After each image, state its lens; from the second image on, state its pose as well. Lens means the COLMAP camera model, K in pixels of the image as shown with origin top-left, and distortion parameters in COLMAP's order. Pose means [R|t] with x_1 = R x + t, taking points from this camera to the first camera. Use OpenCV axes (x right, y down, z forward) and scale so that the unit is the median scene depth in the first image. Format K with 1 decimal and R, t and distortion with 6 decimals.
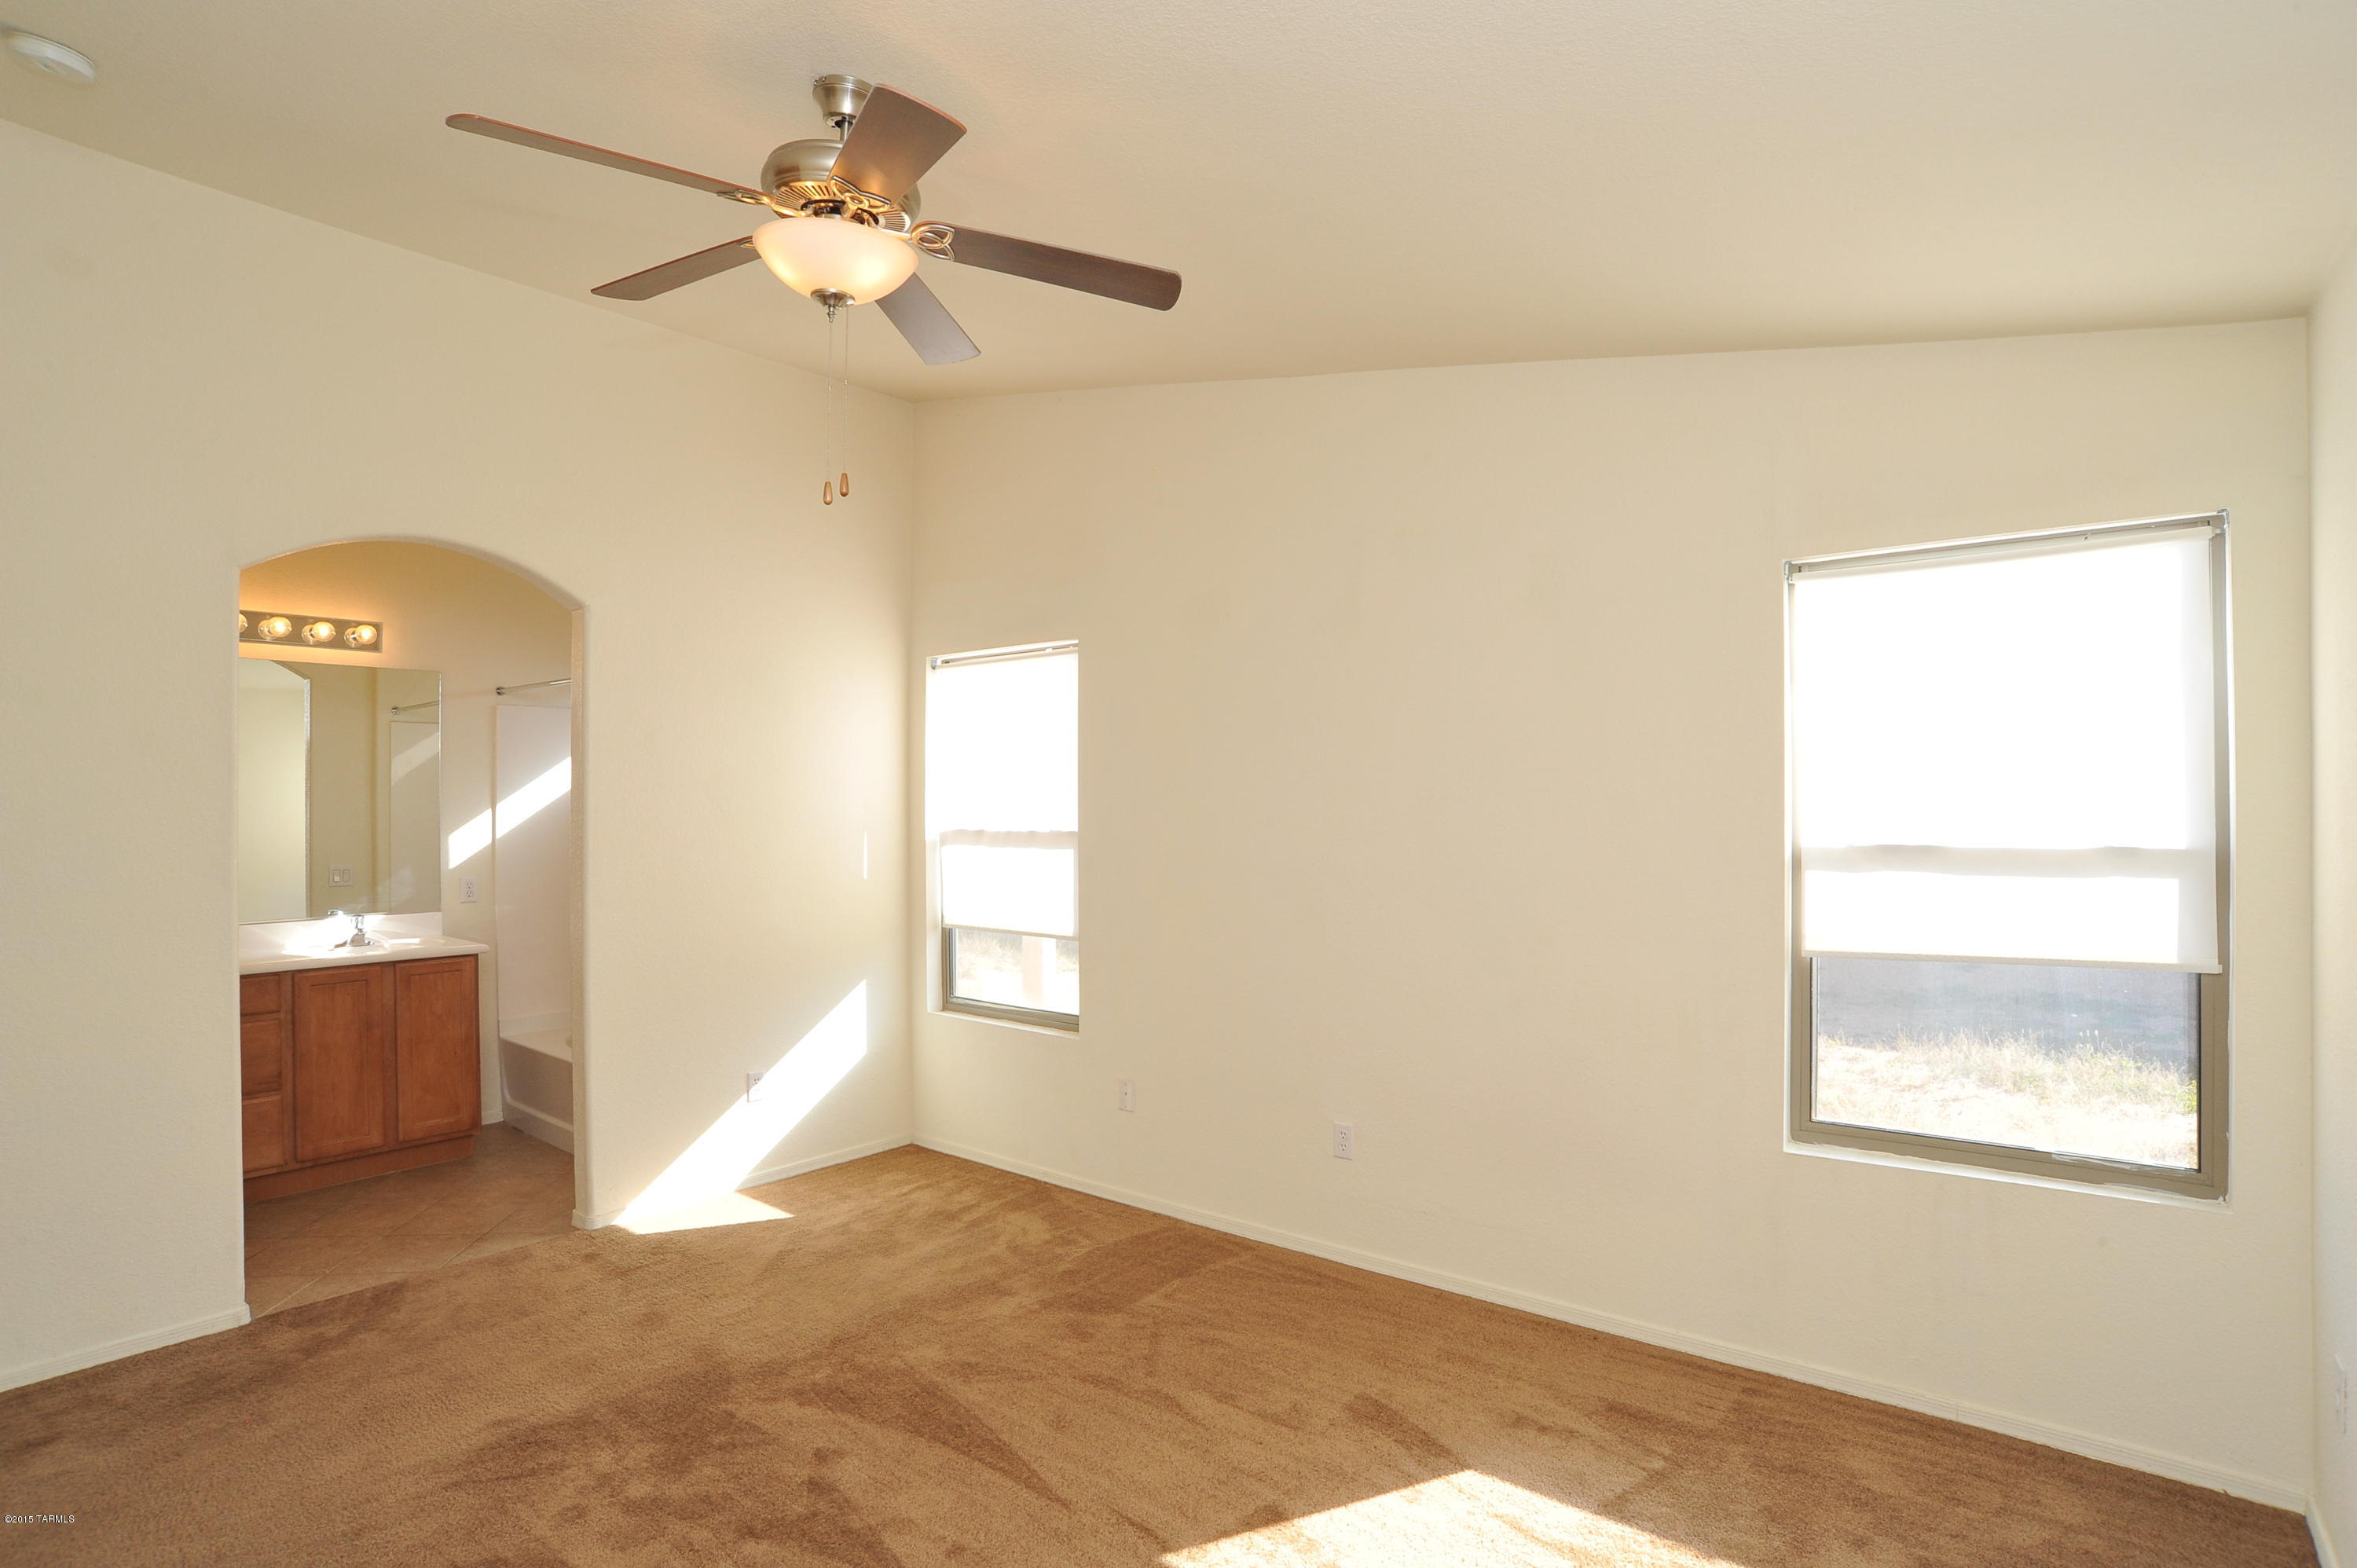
lens RADIAL K [[1222.3, 0, 1177.4], [0, 1222.3, 797.6], [0, 0, 1]] dist [-0.113046, 0.055937]
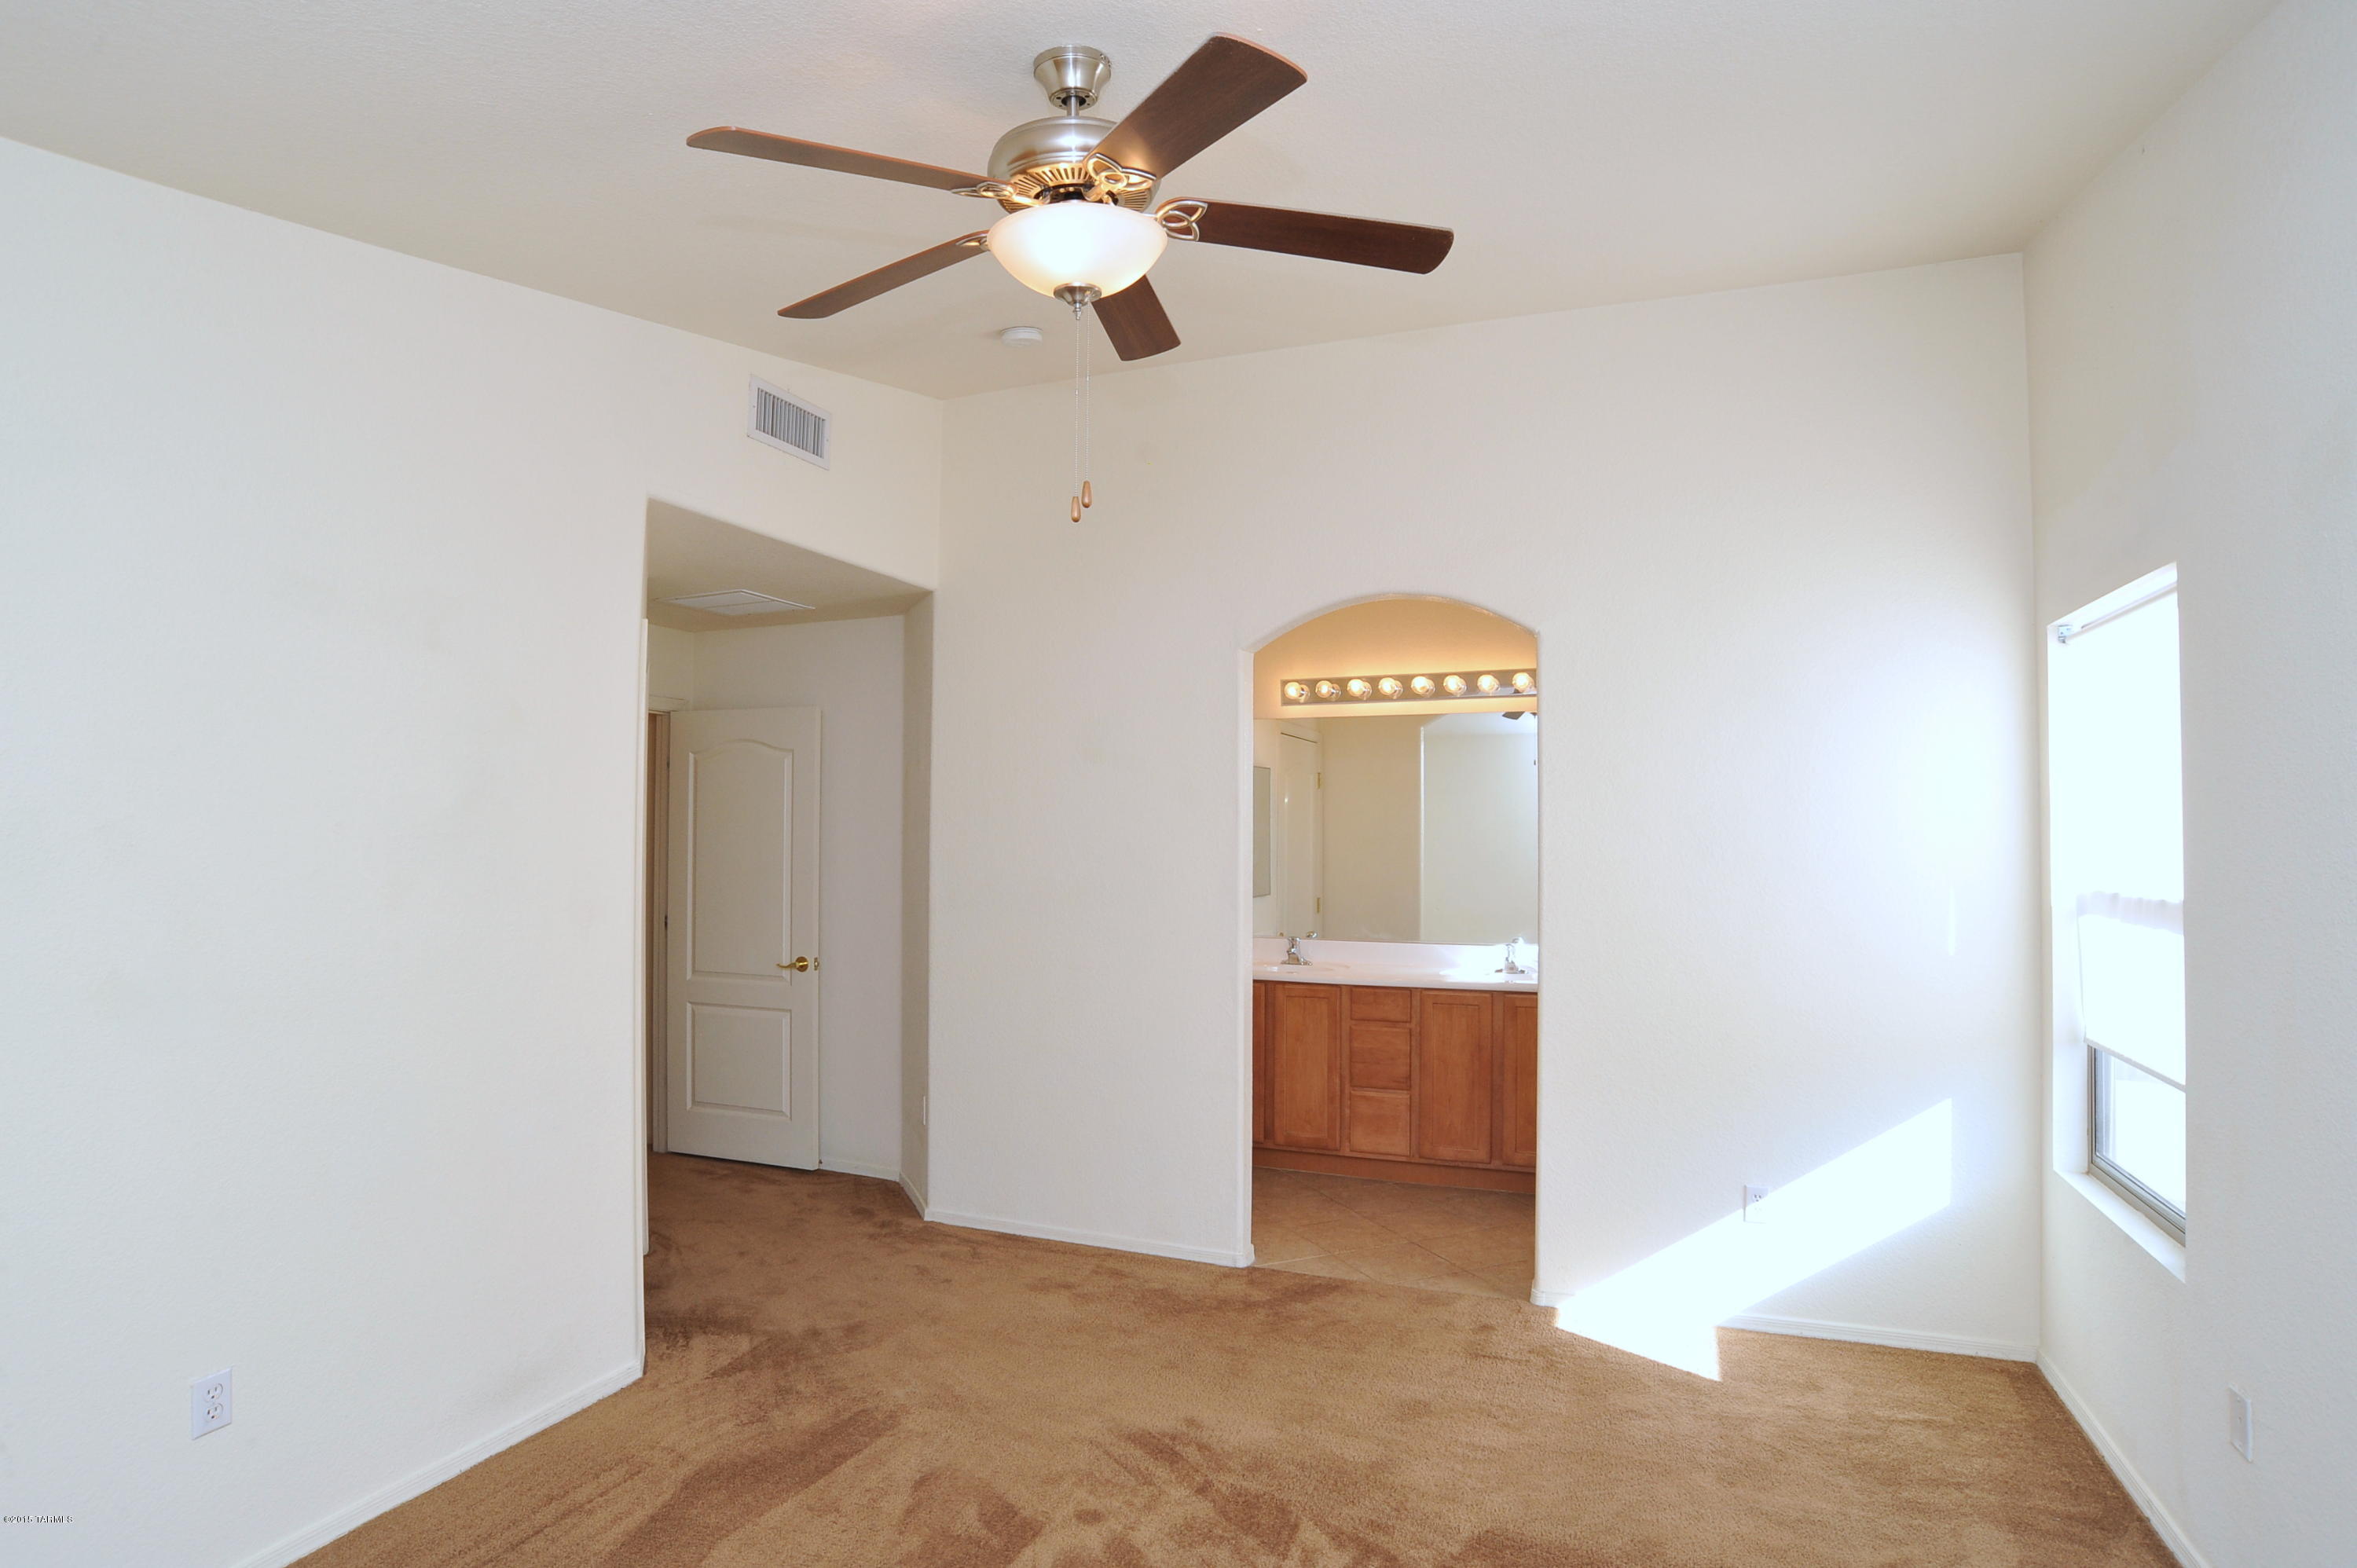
lens RADIAL K [[1222.3, 0, 1177.4], [0, 1222.3, 797.6], [0, 0, 1]] dist [-0.113046, 0.055937]
pose [[0.286707, -0.022256, -0.957760, 0.301623], [-0.006358, 0.999664, -0.025133, -0.004864], [0.957997, 0.013296, 0.286469, 0.426172]]
